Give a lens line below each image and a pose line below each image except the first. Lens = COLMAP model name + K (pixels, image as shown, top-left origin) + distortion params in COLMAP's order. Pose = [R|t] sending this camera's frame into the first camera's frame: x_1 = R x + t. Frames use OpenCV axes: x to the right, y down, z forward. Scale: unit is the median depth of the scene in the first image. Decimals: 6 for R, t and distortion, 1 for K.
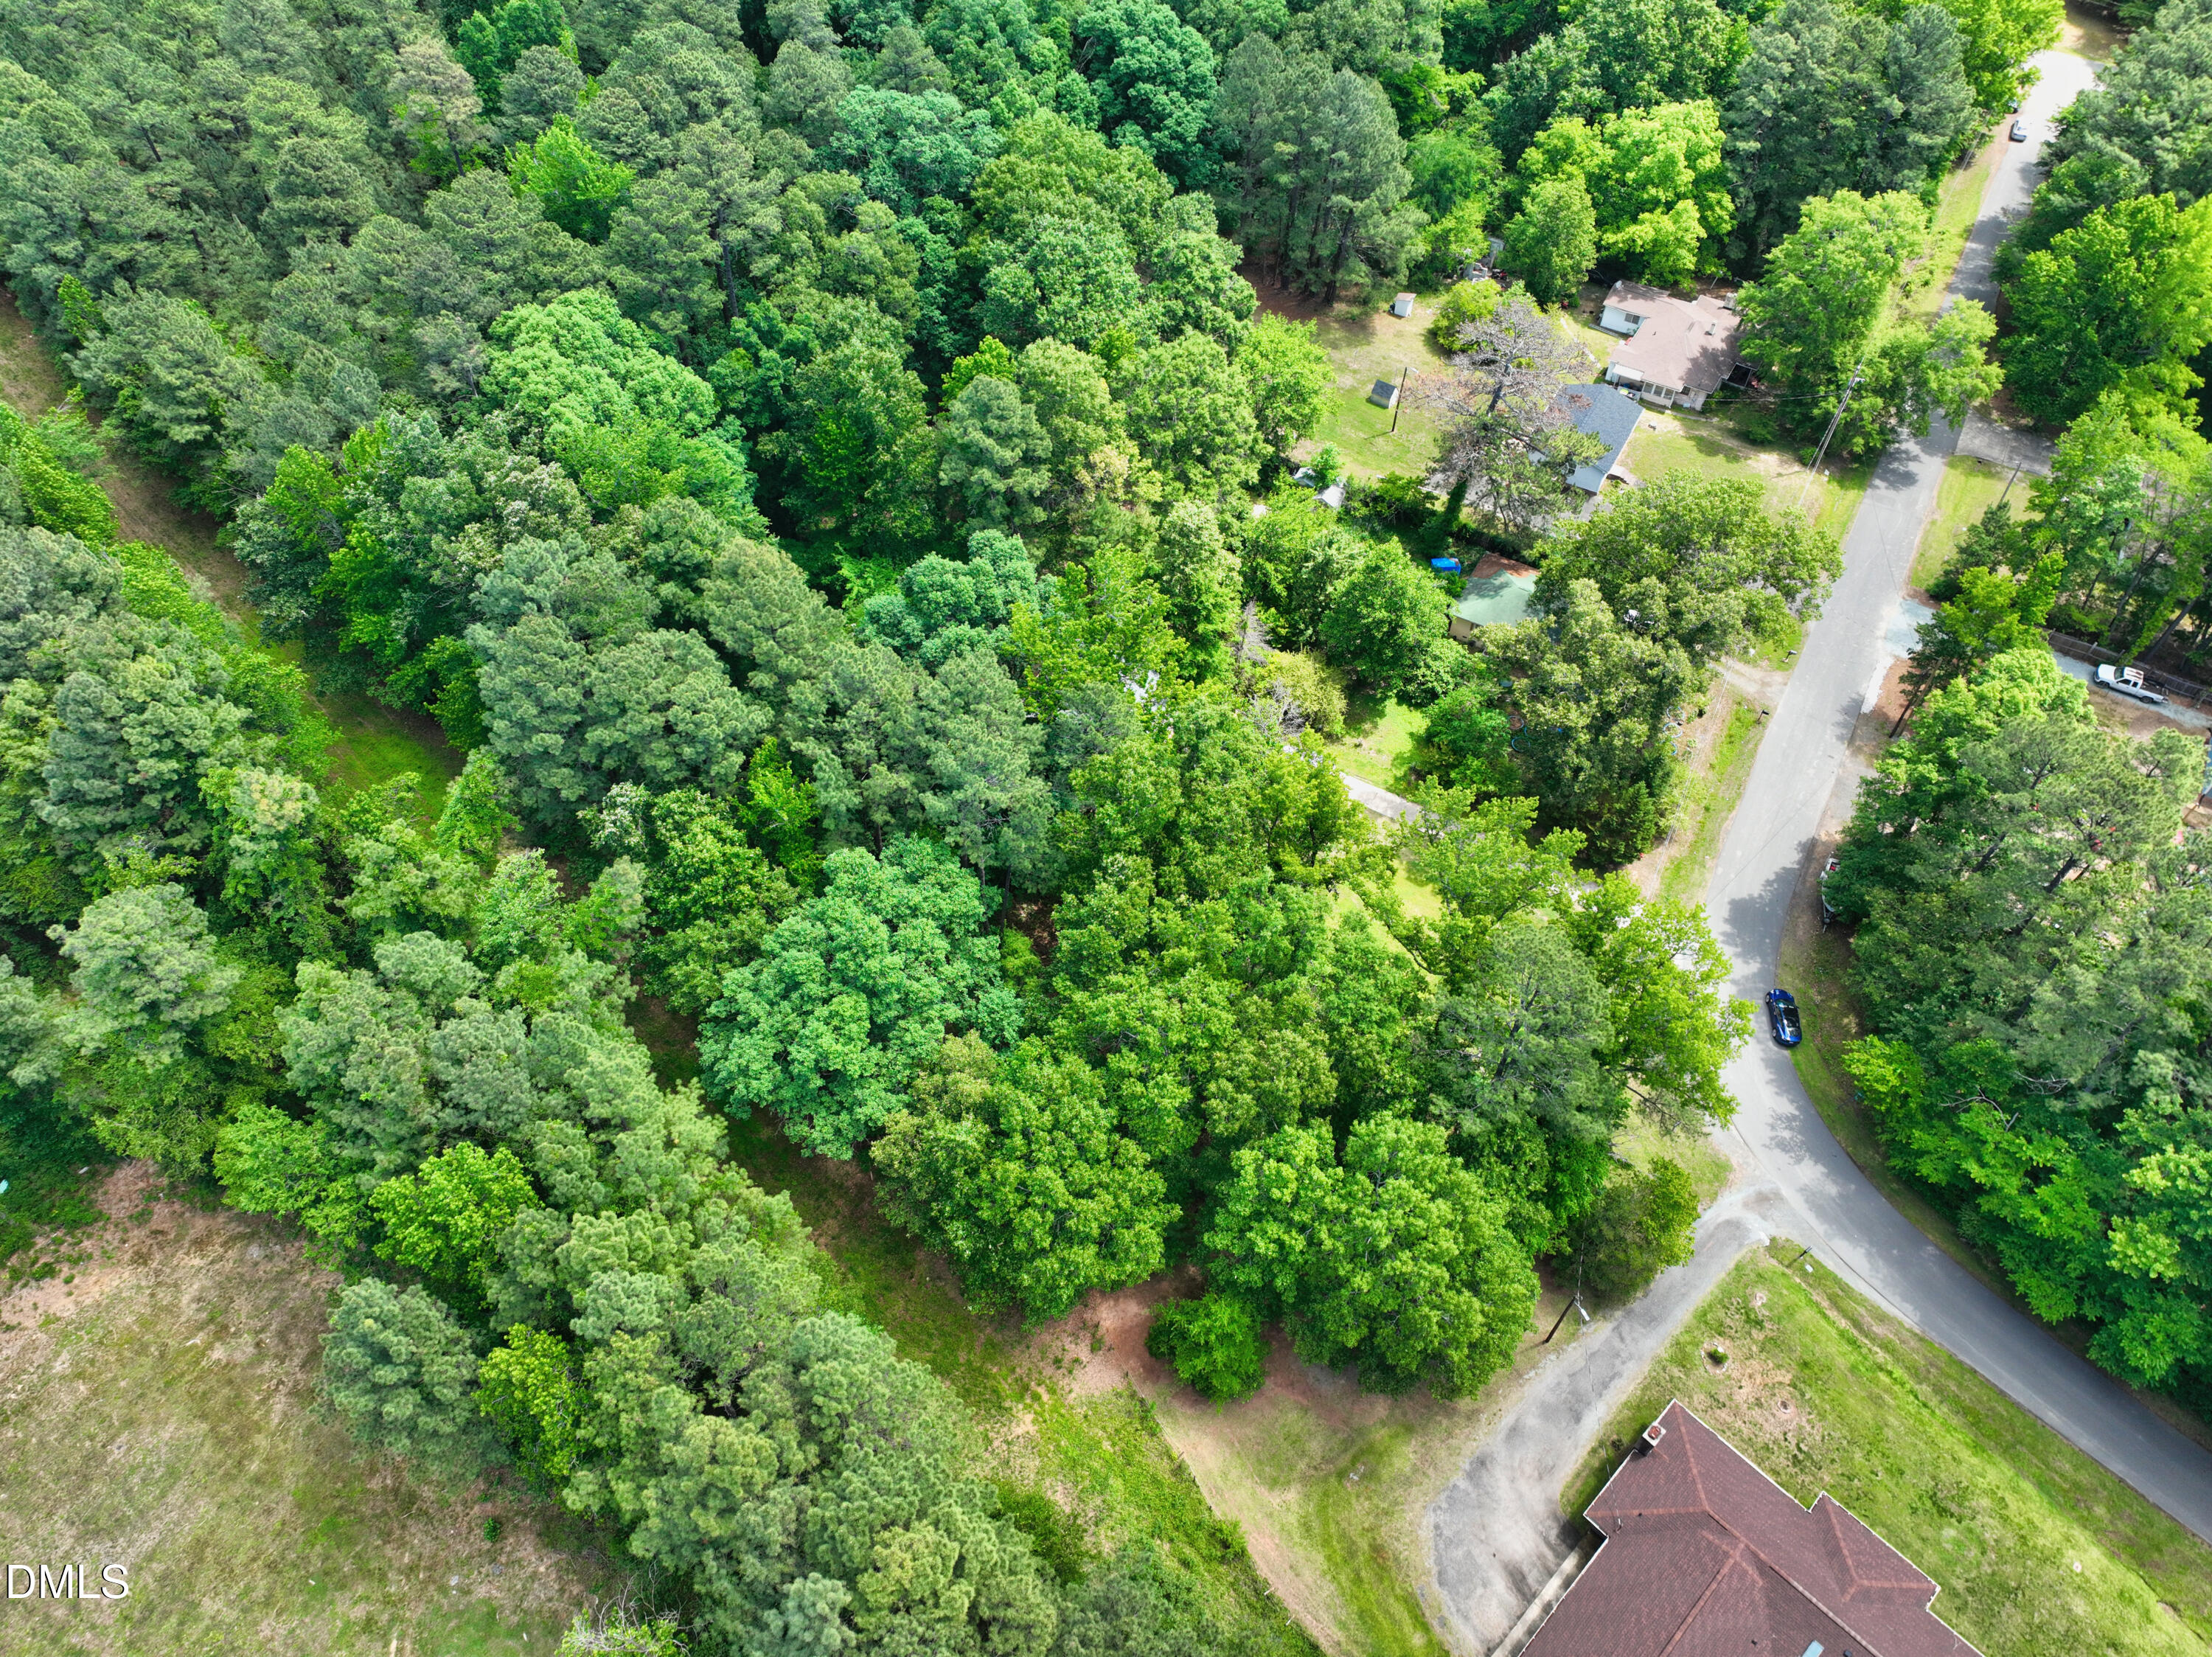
lens RADIAL K [[1531.7, 0, 1114.8], [0, 1531.7, 829.8], [0, 0, 1]] dist [-0.007800, 0.020374]
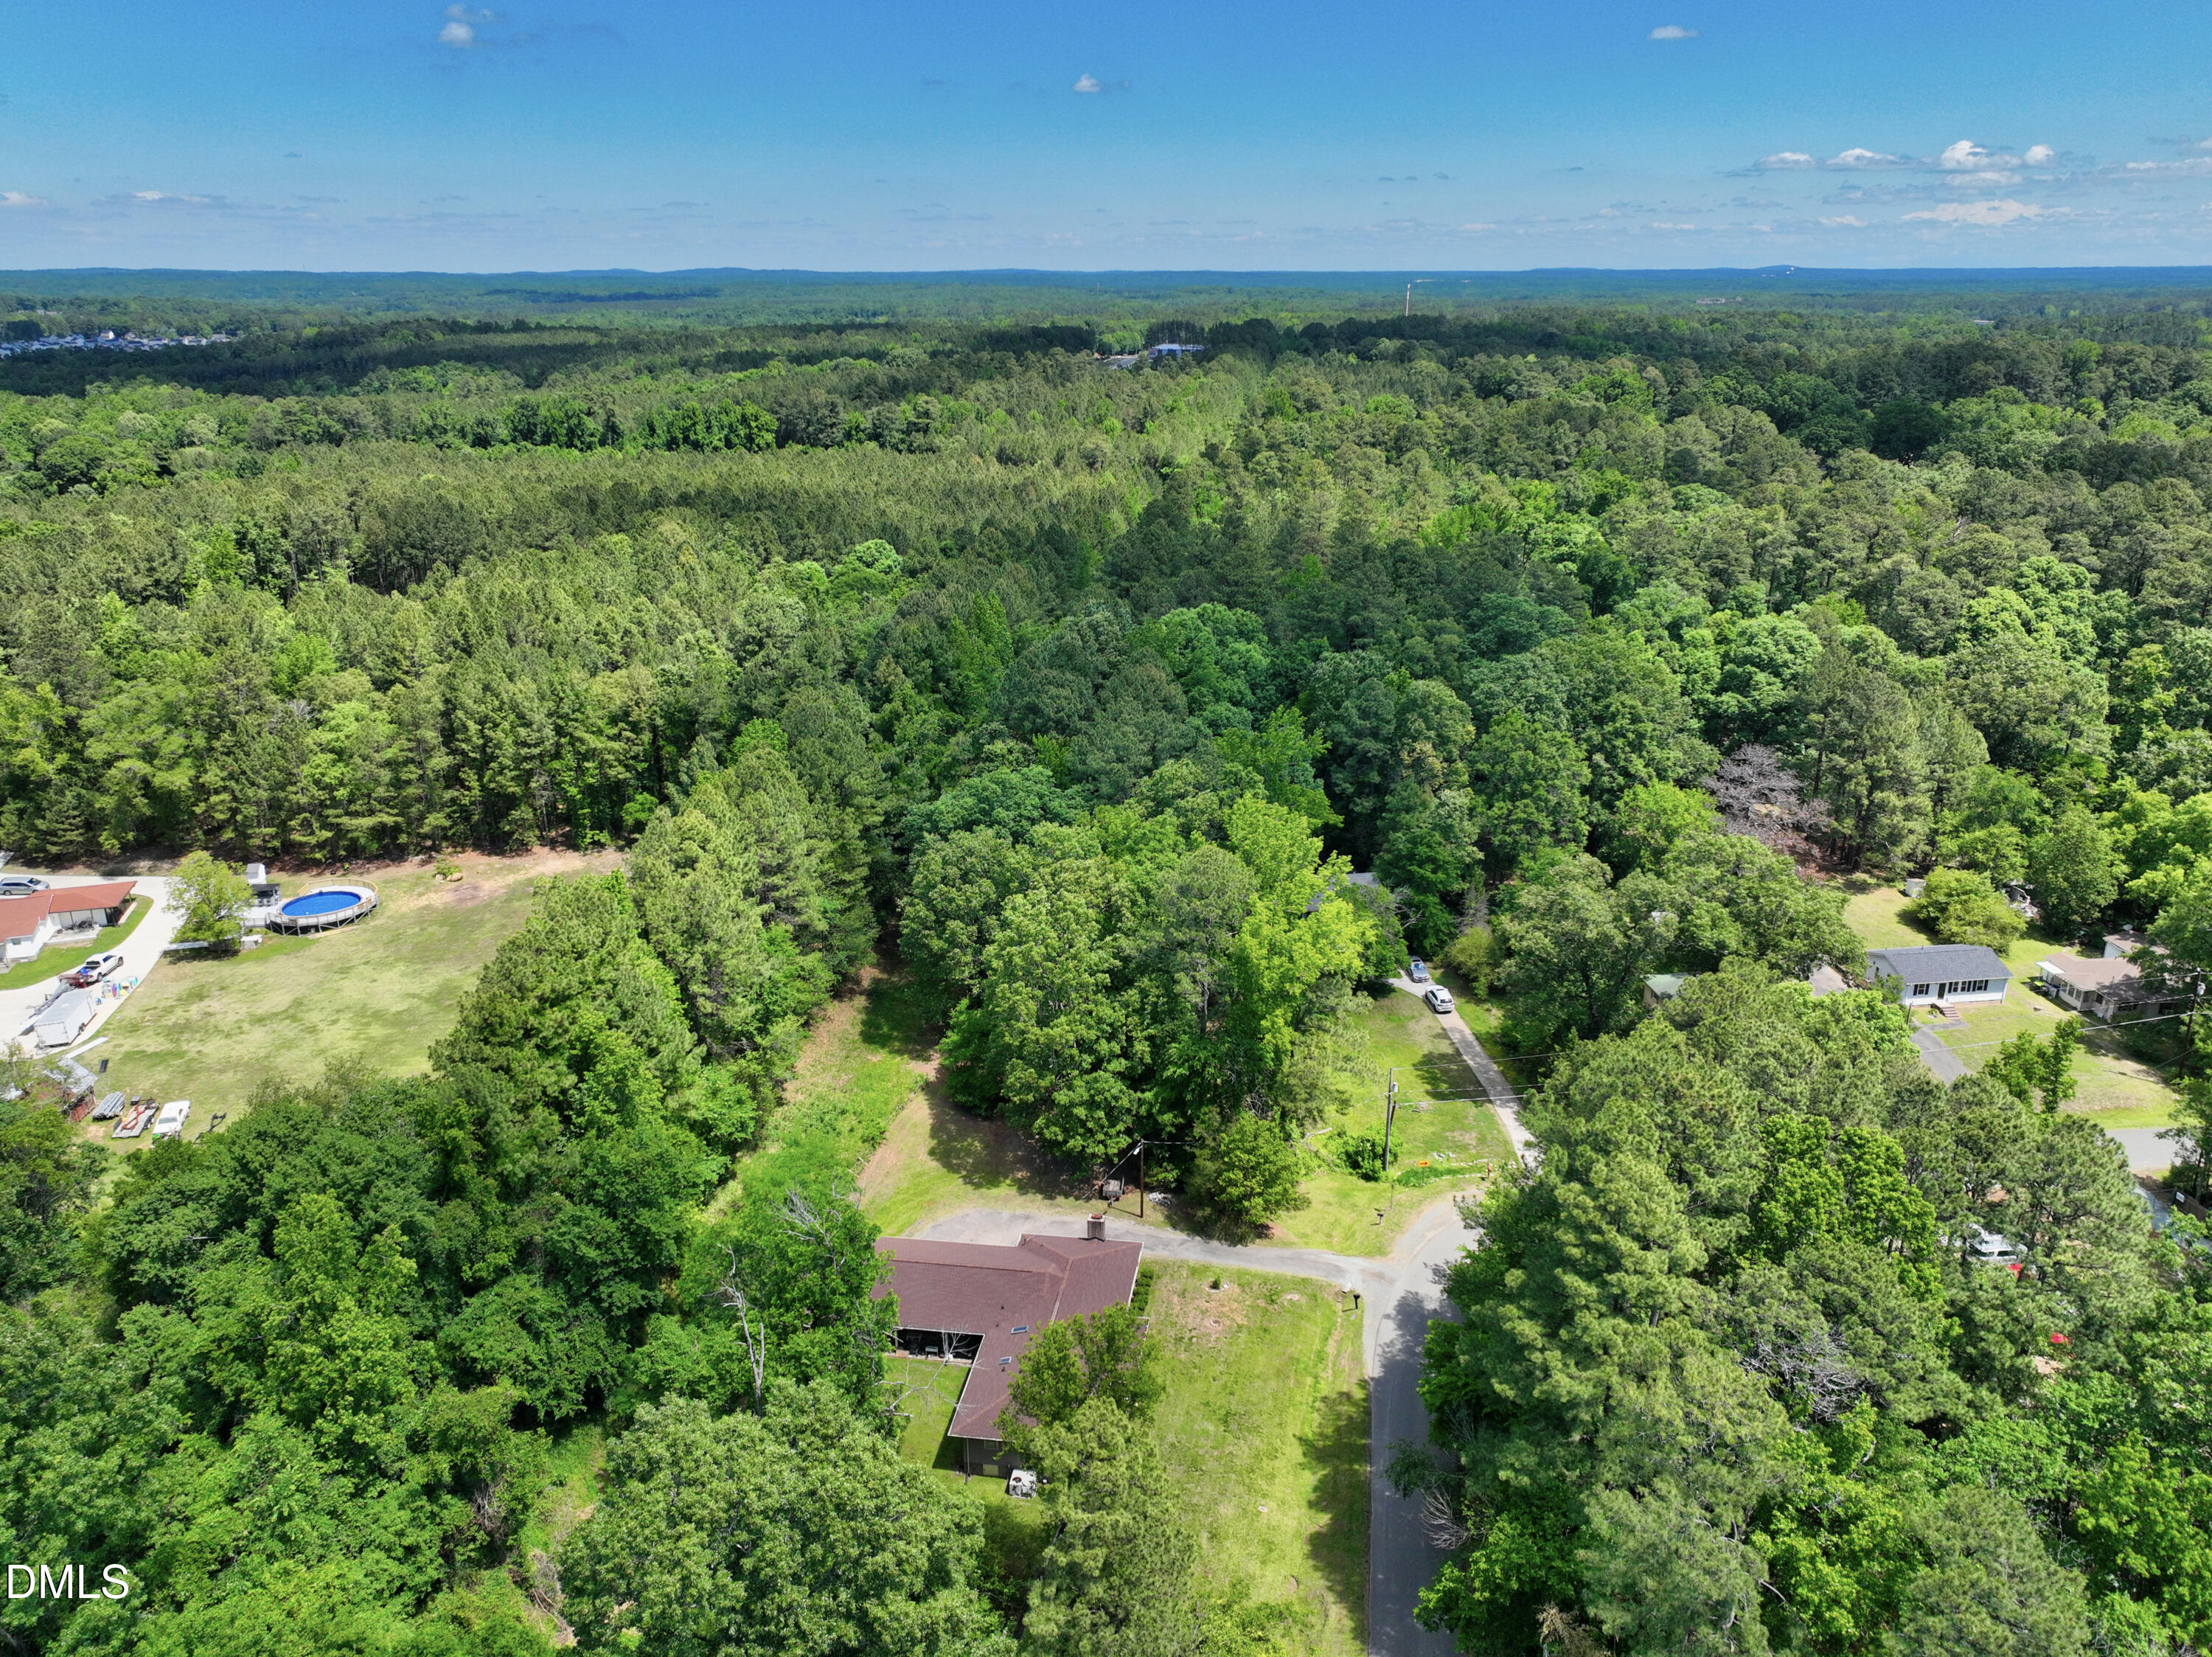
lens RADIAL K [[1585.1, 0, 1106.0], [0, 1585.1, 828.5], [0, 0, 1]] dist [0.003051, 0.002756]
pose [[0.596078, 0.255981, -0.761028, 0.755502], [-0.620267, 0.748674, -0.234001, 0.268536], [0.509862, 0.611524, 0.605045, -0.003010]]
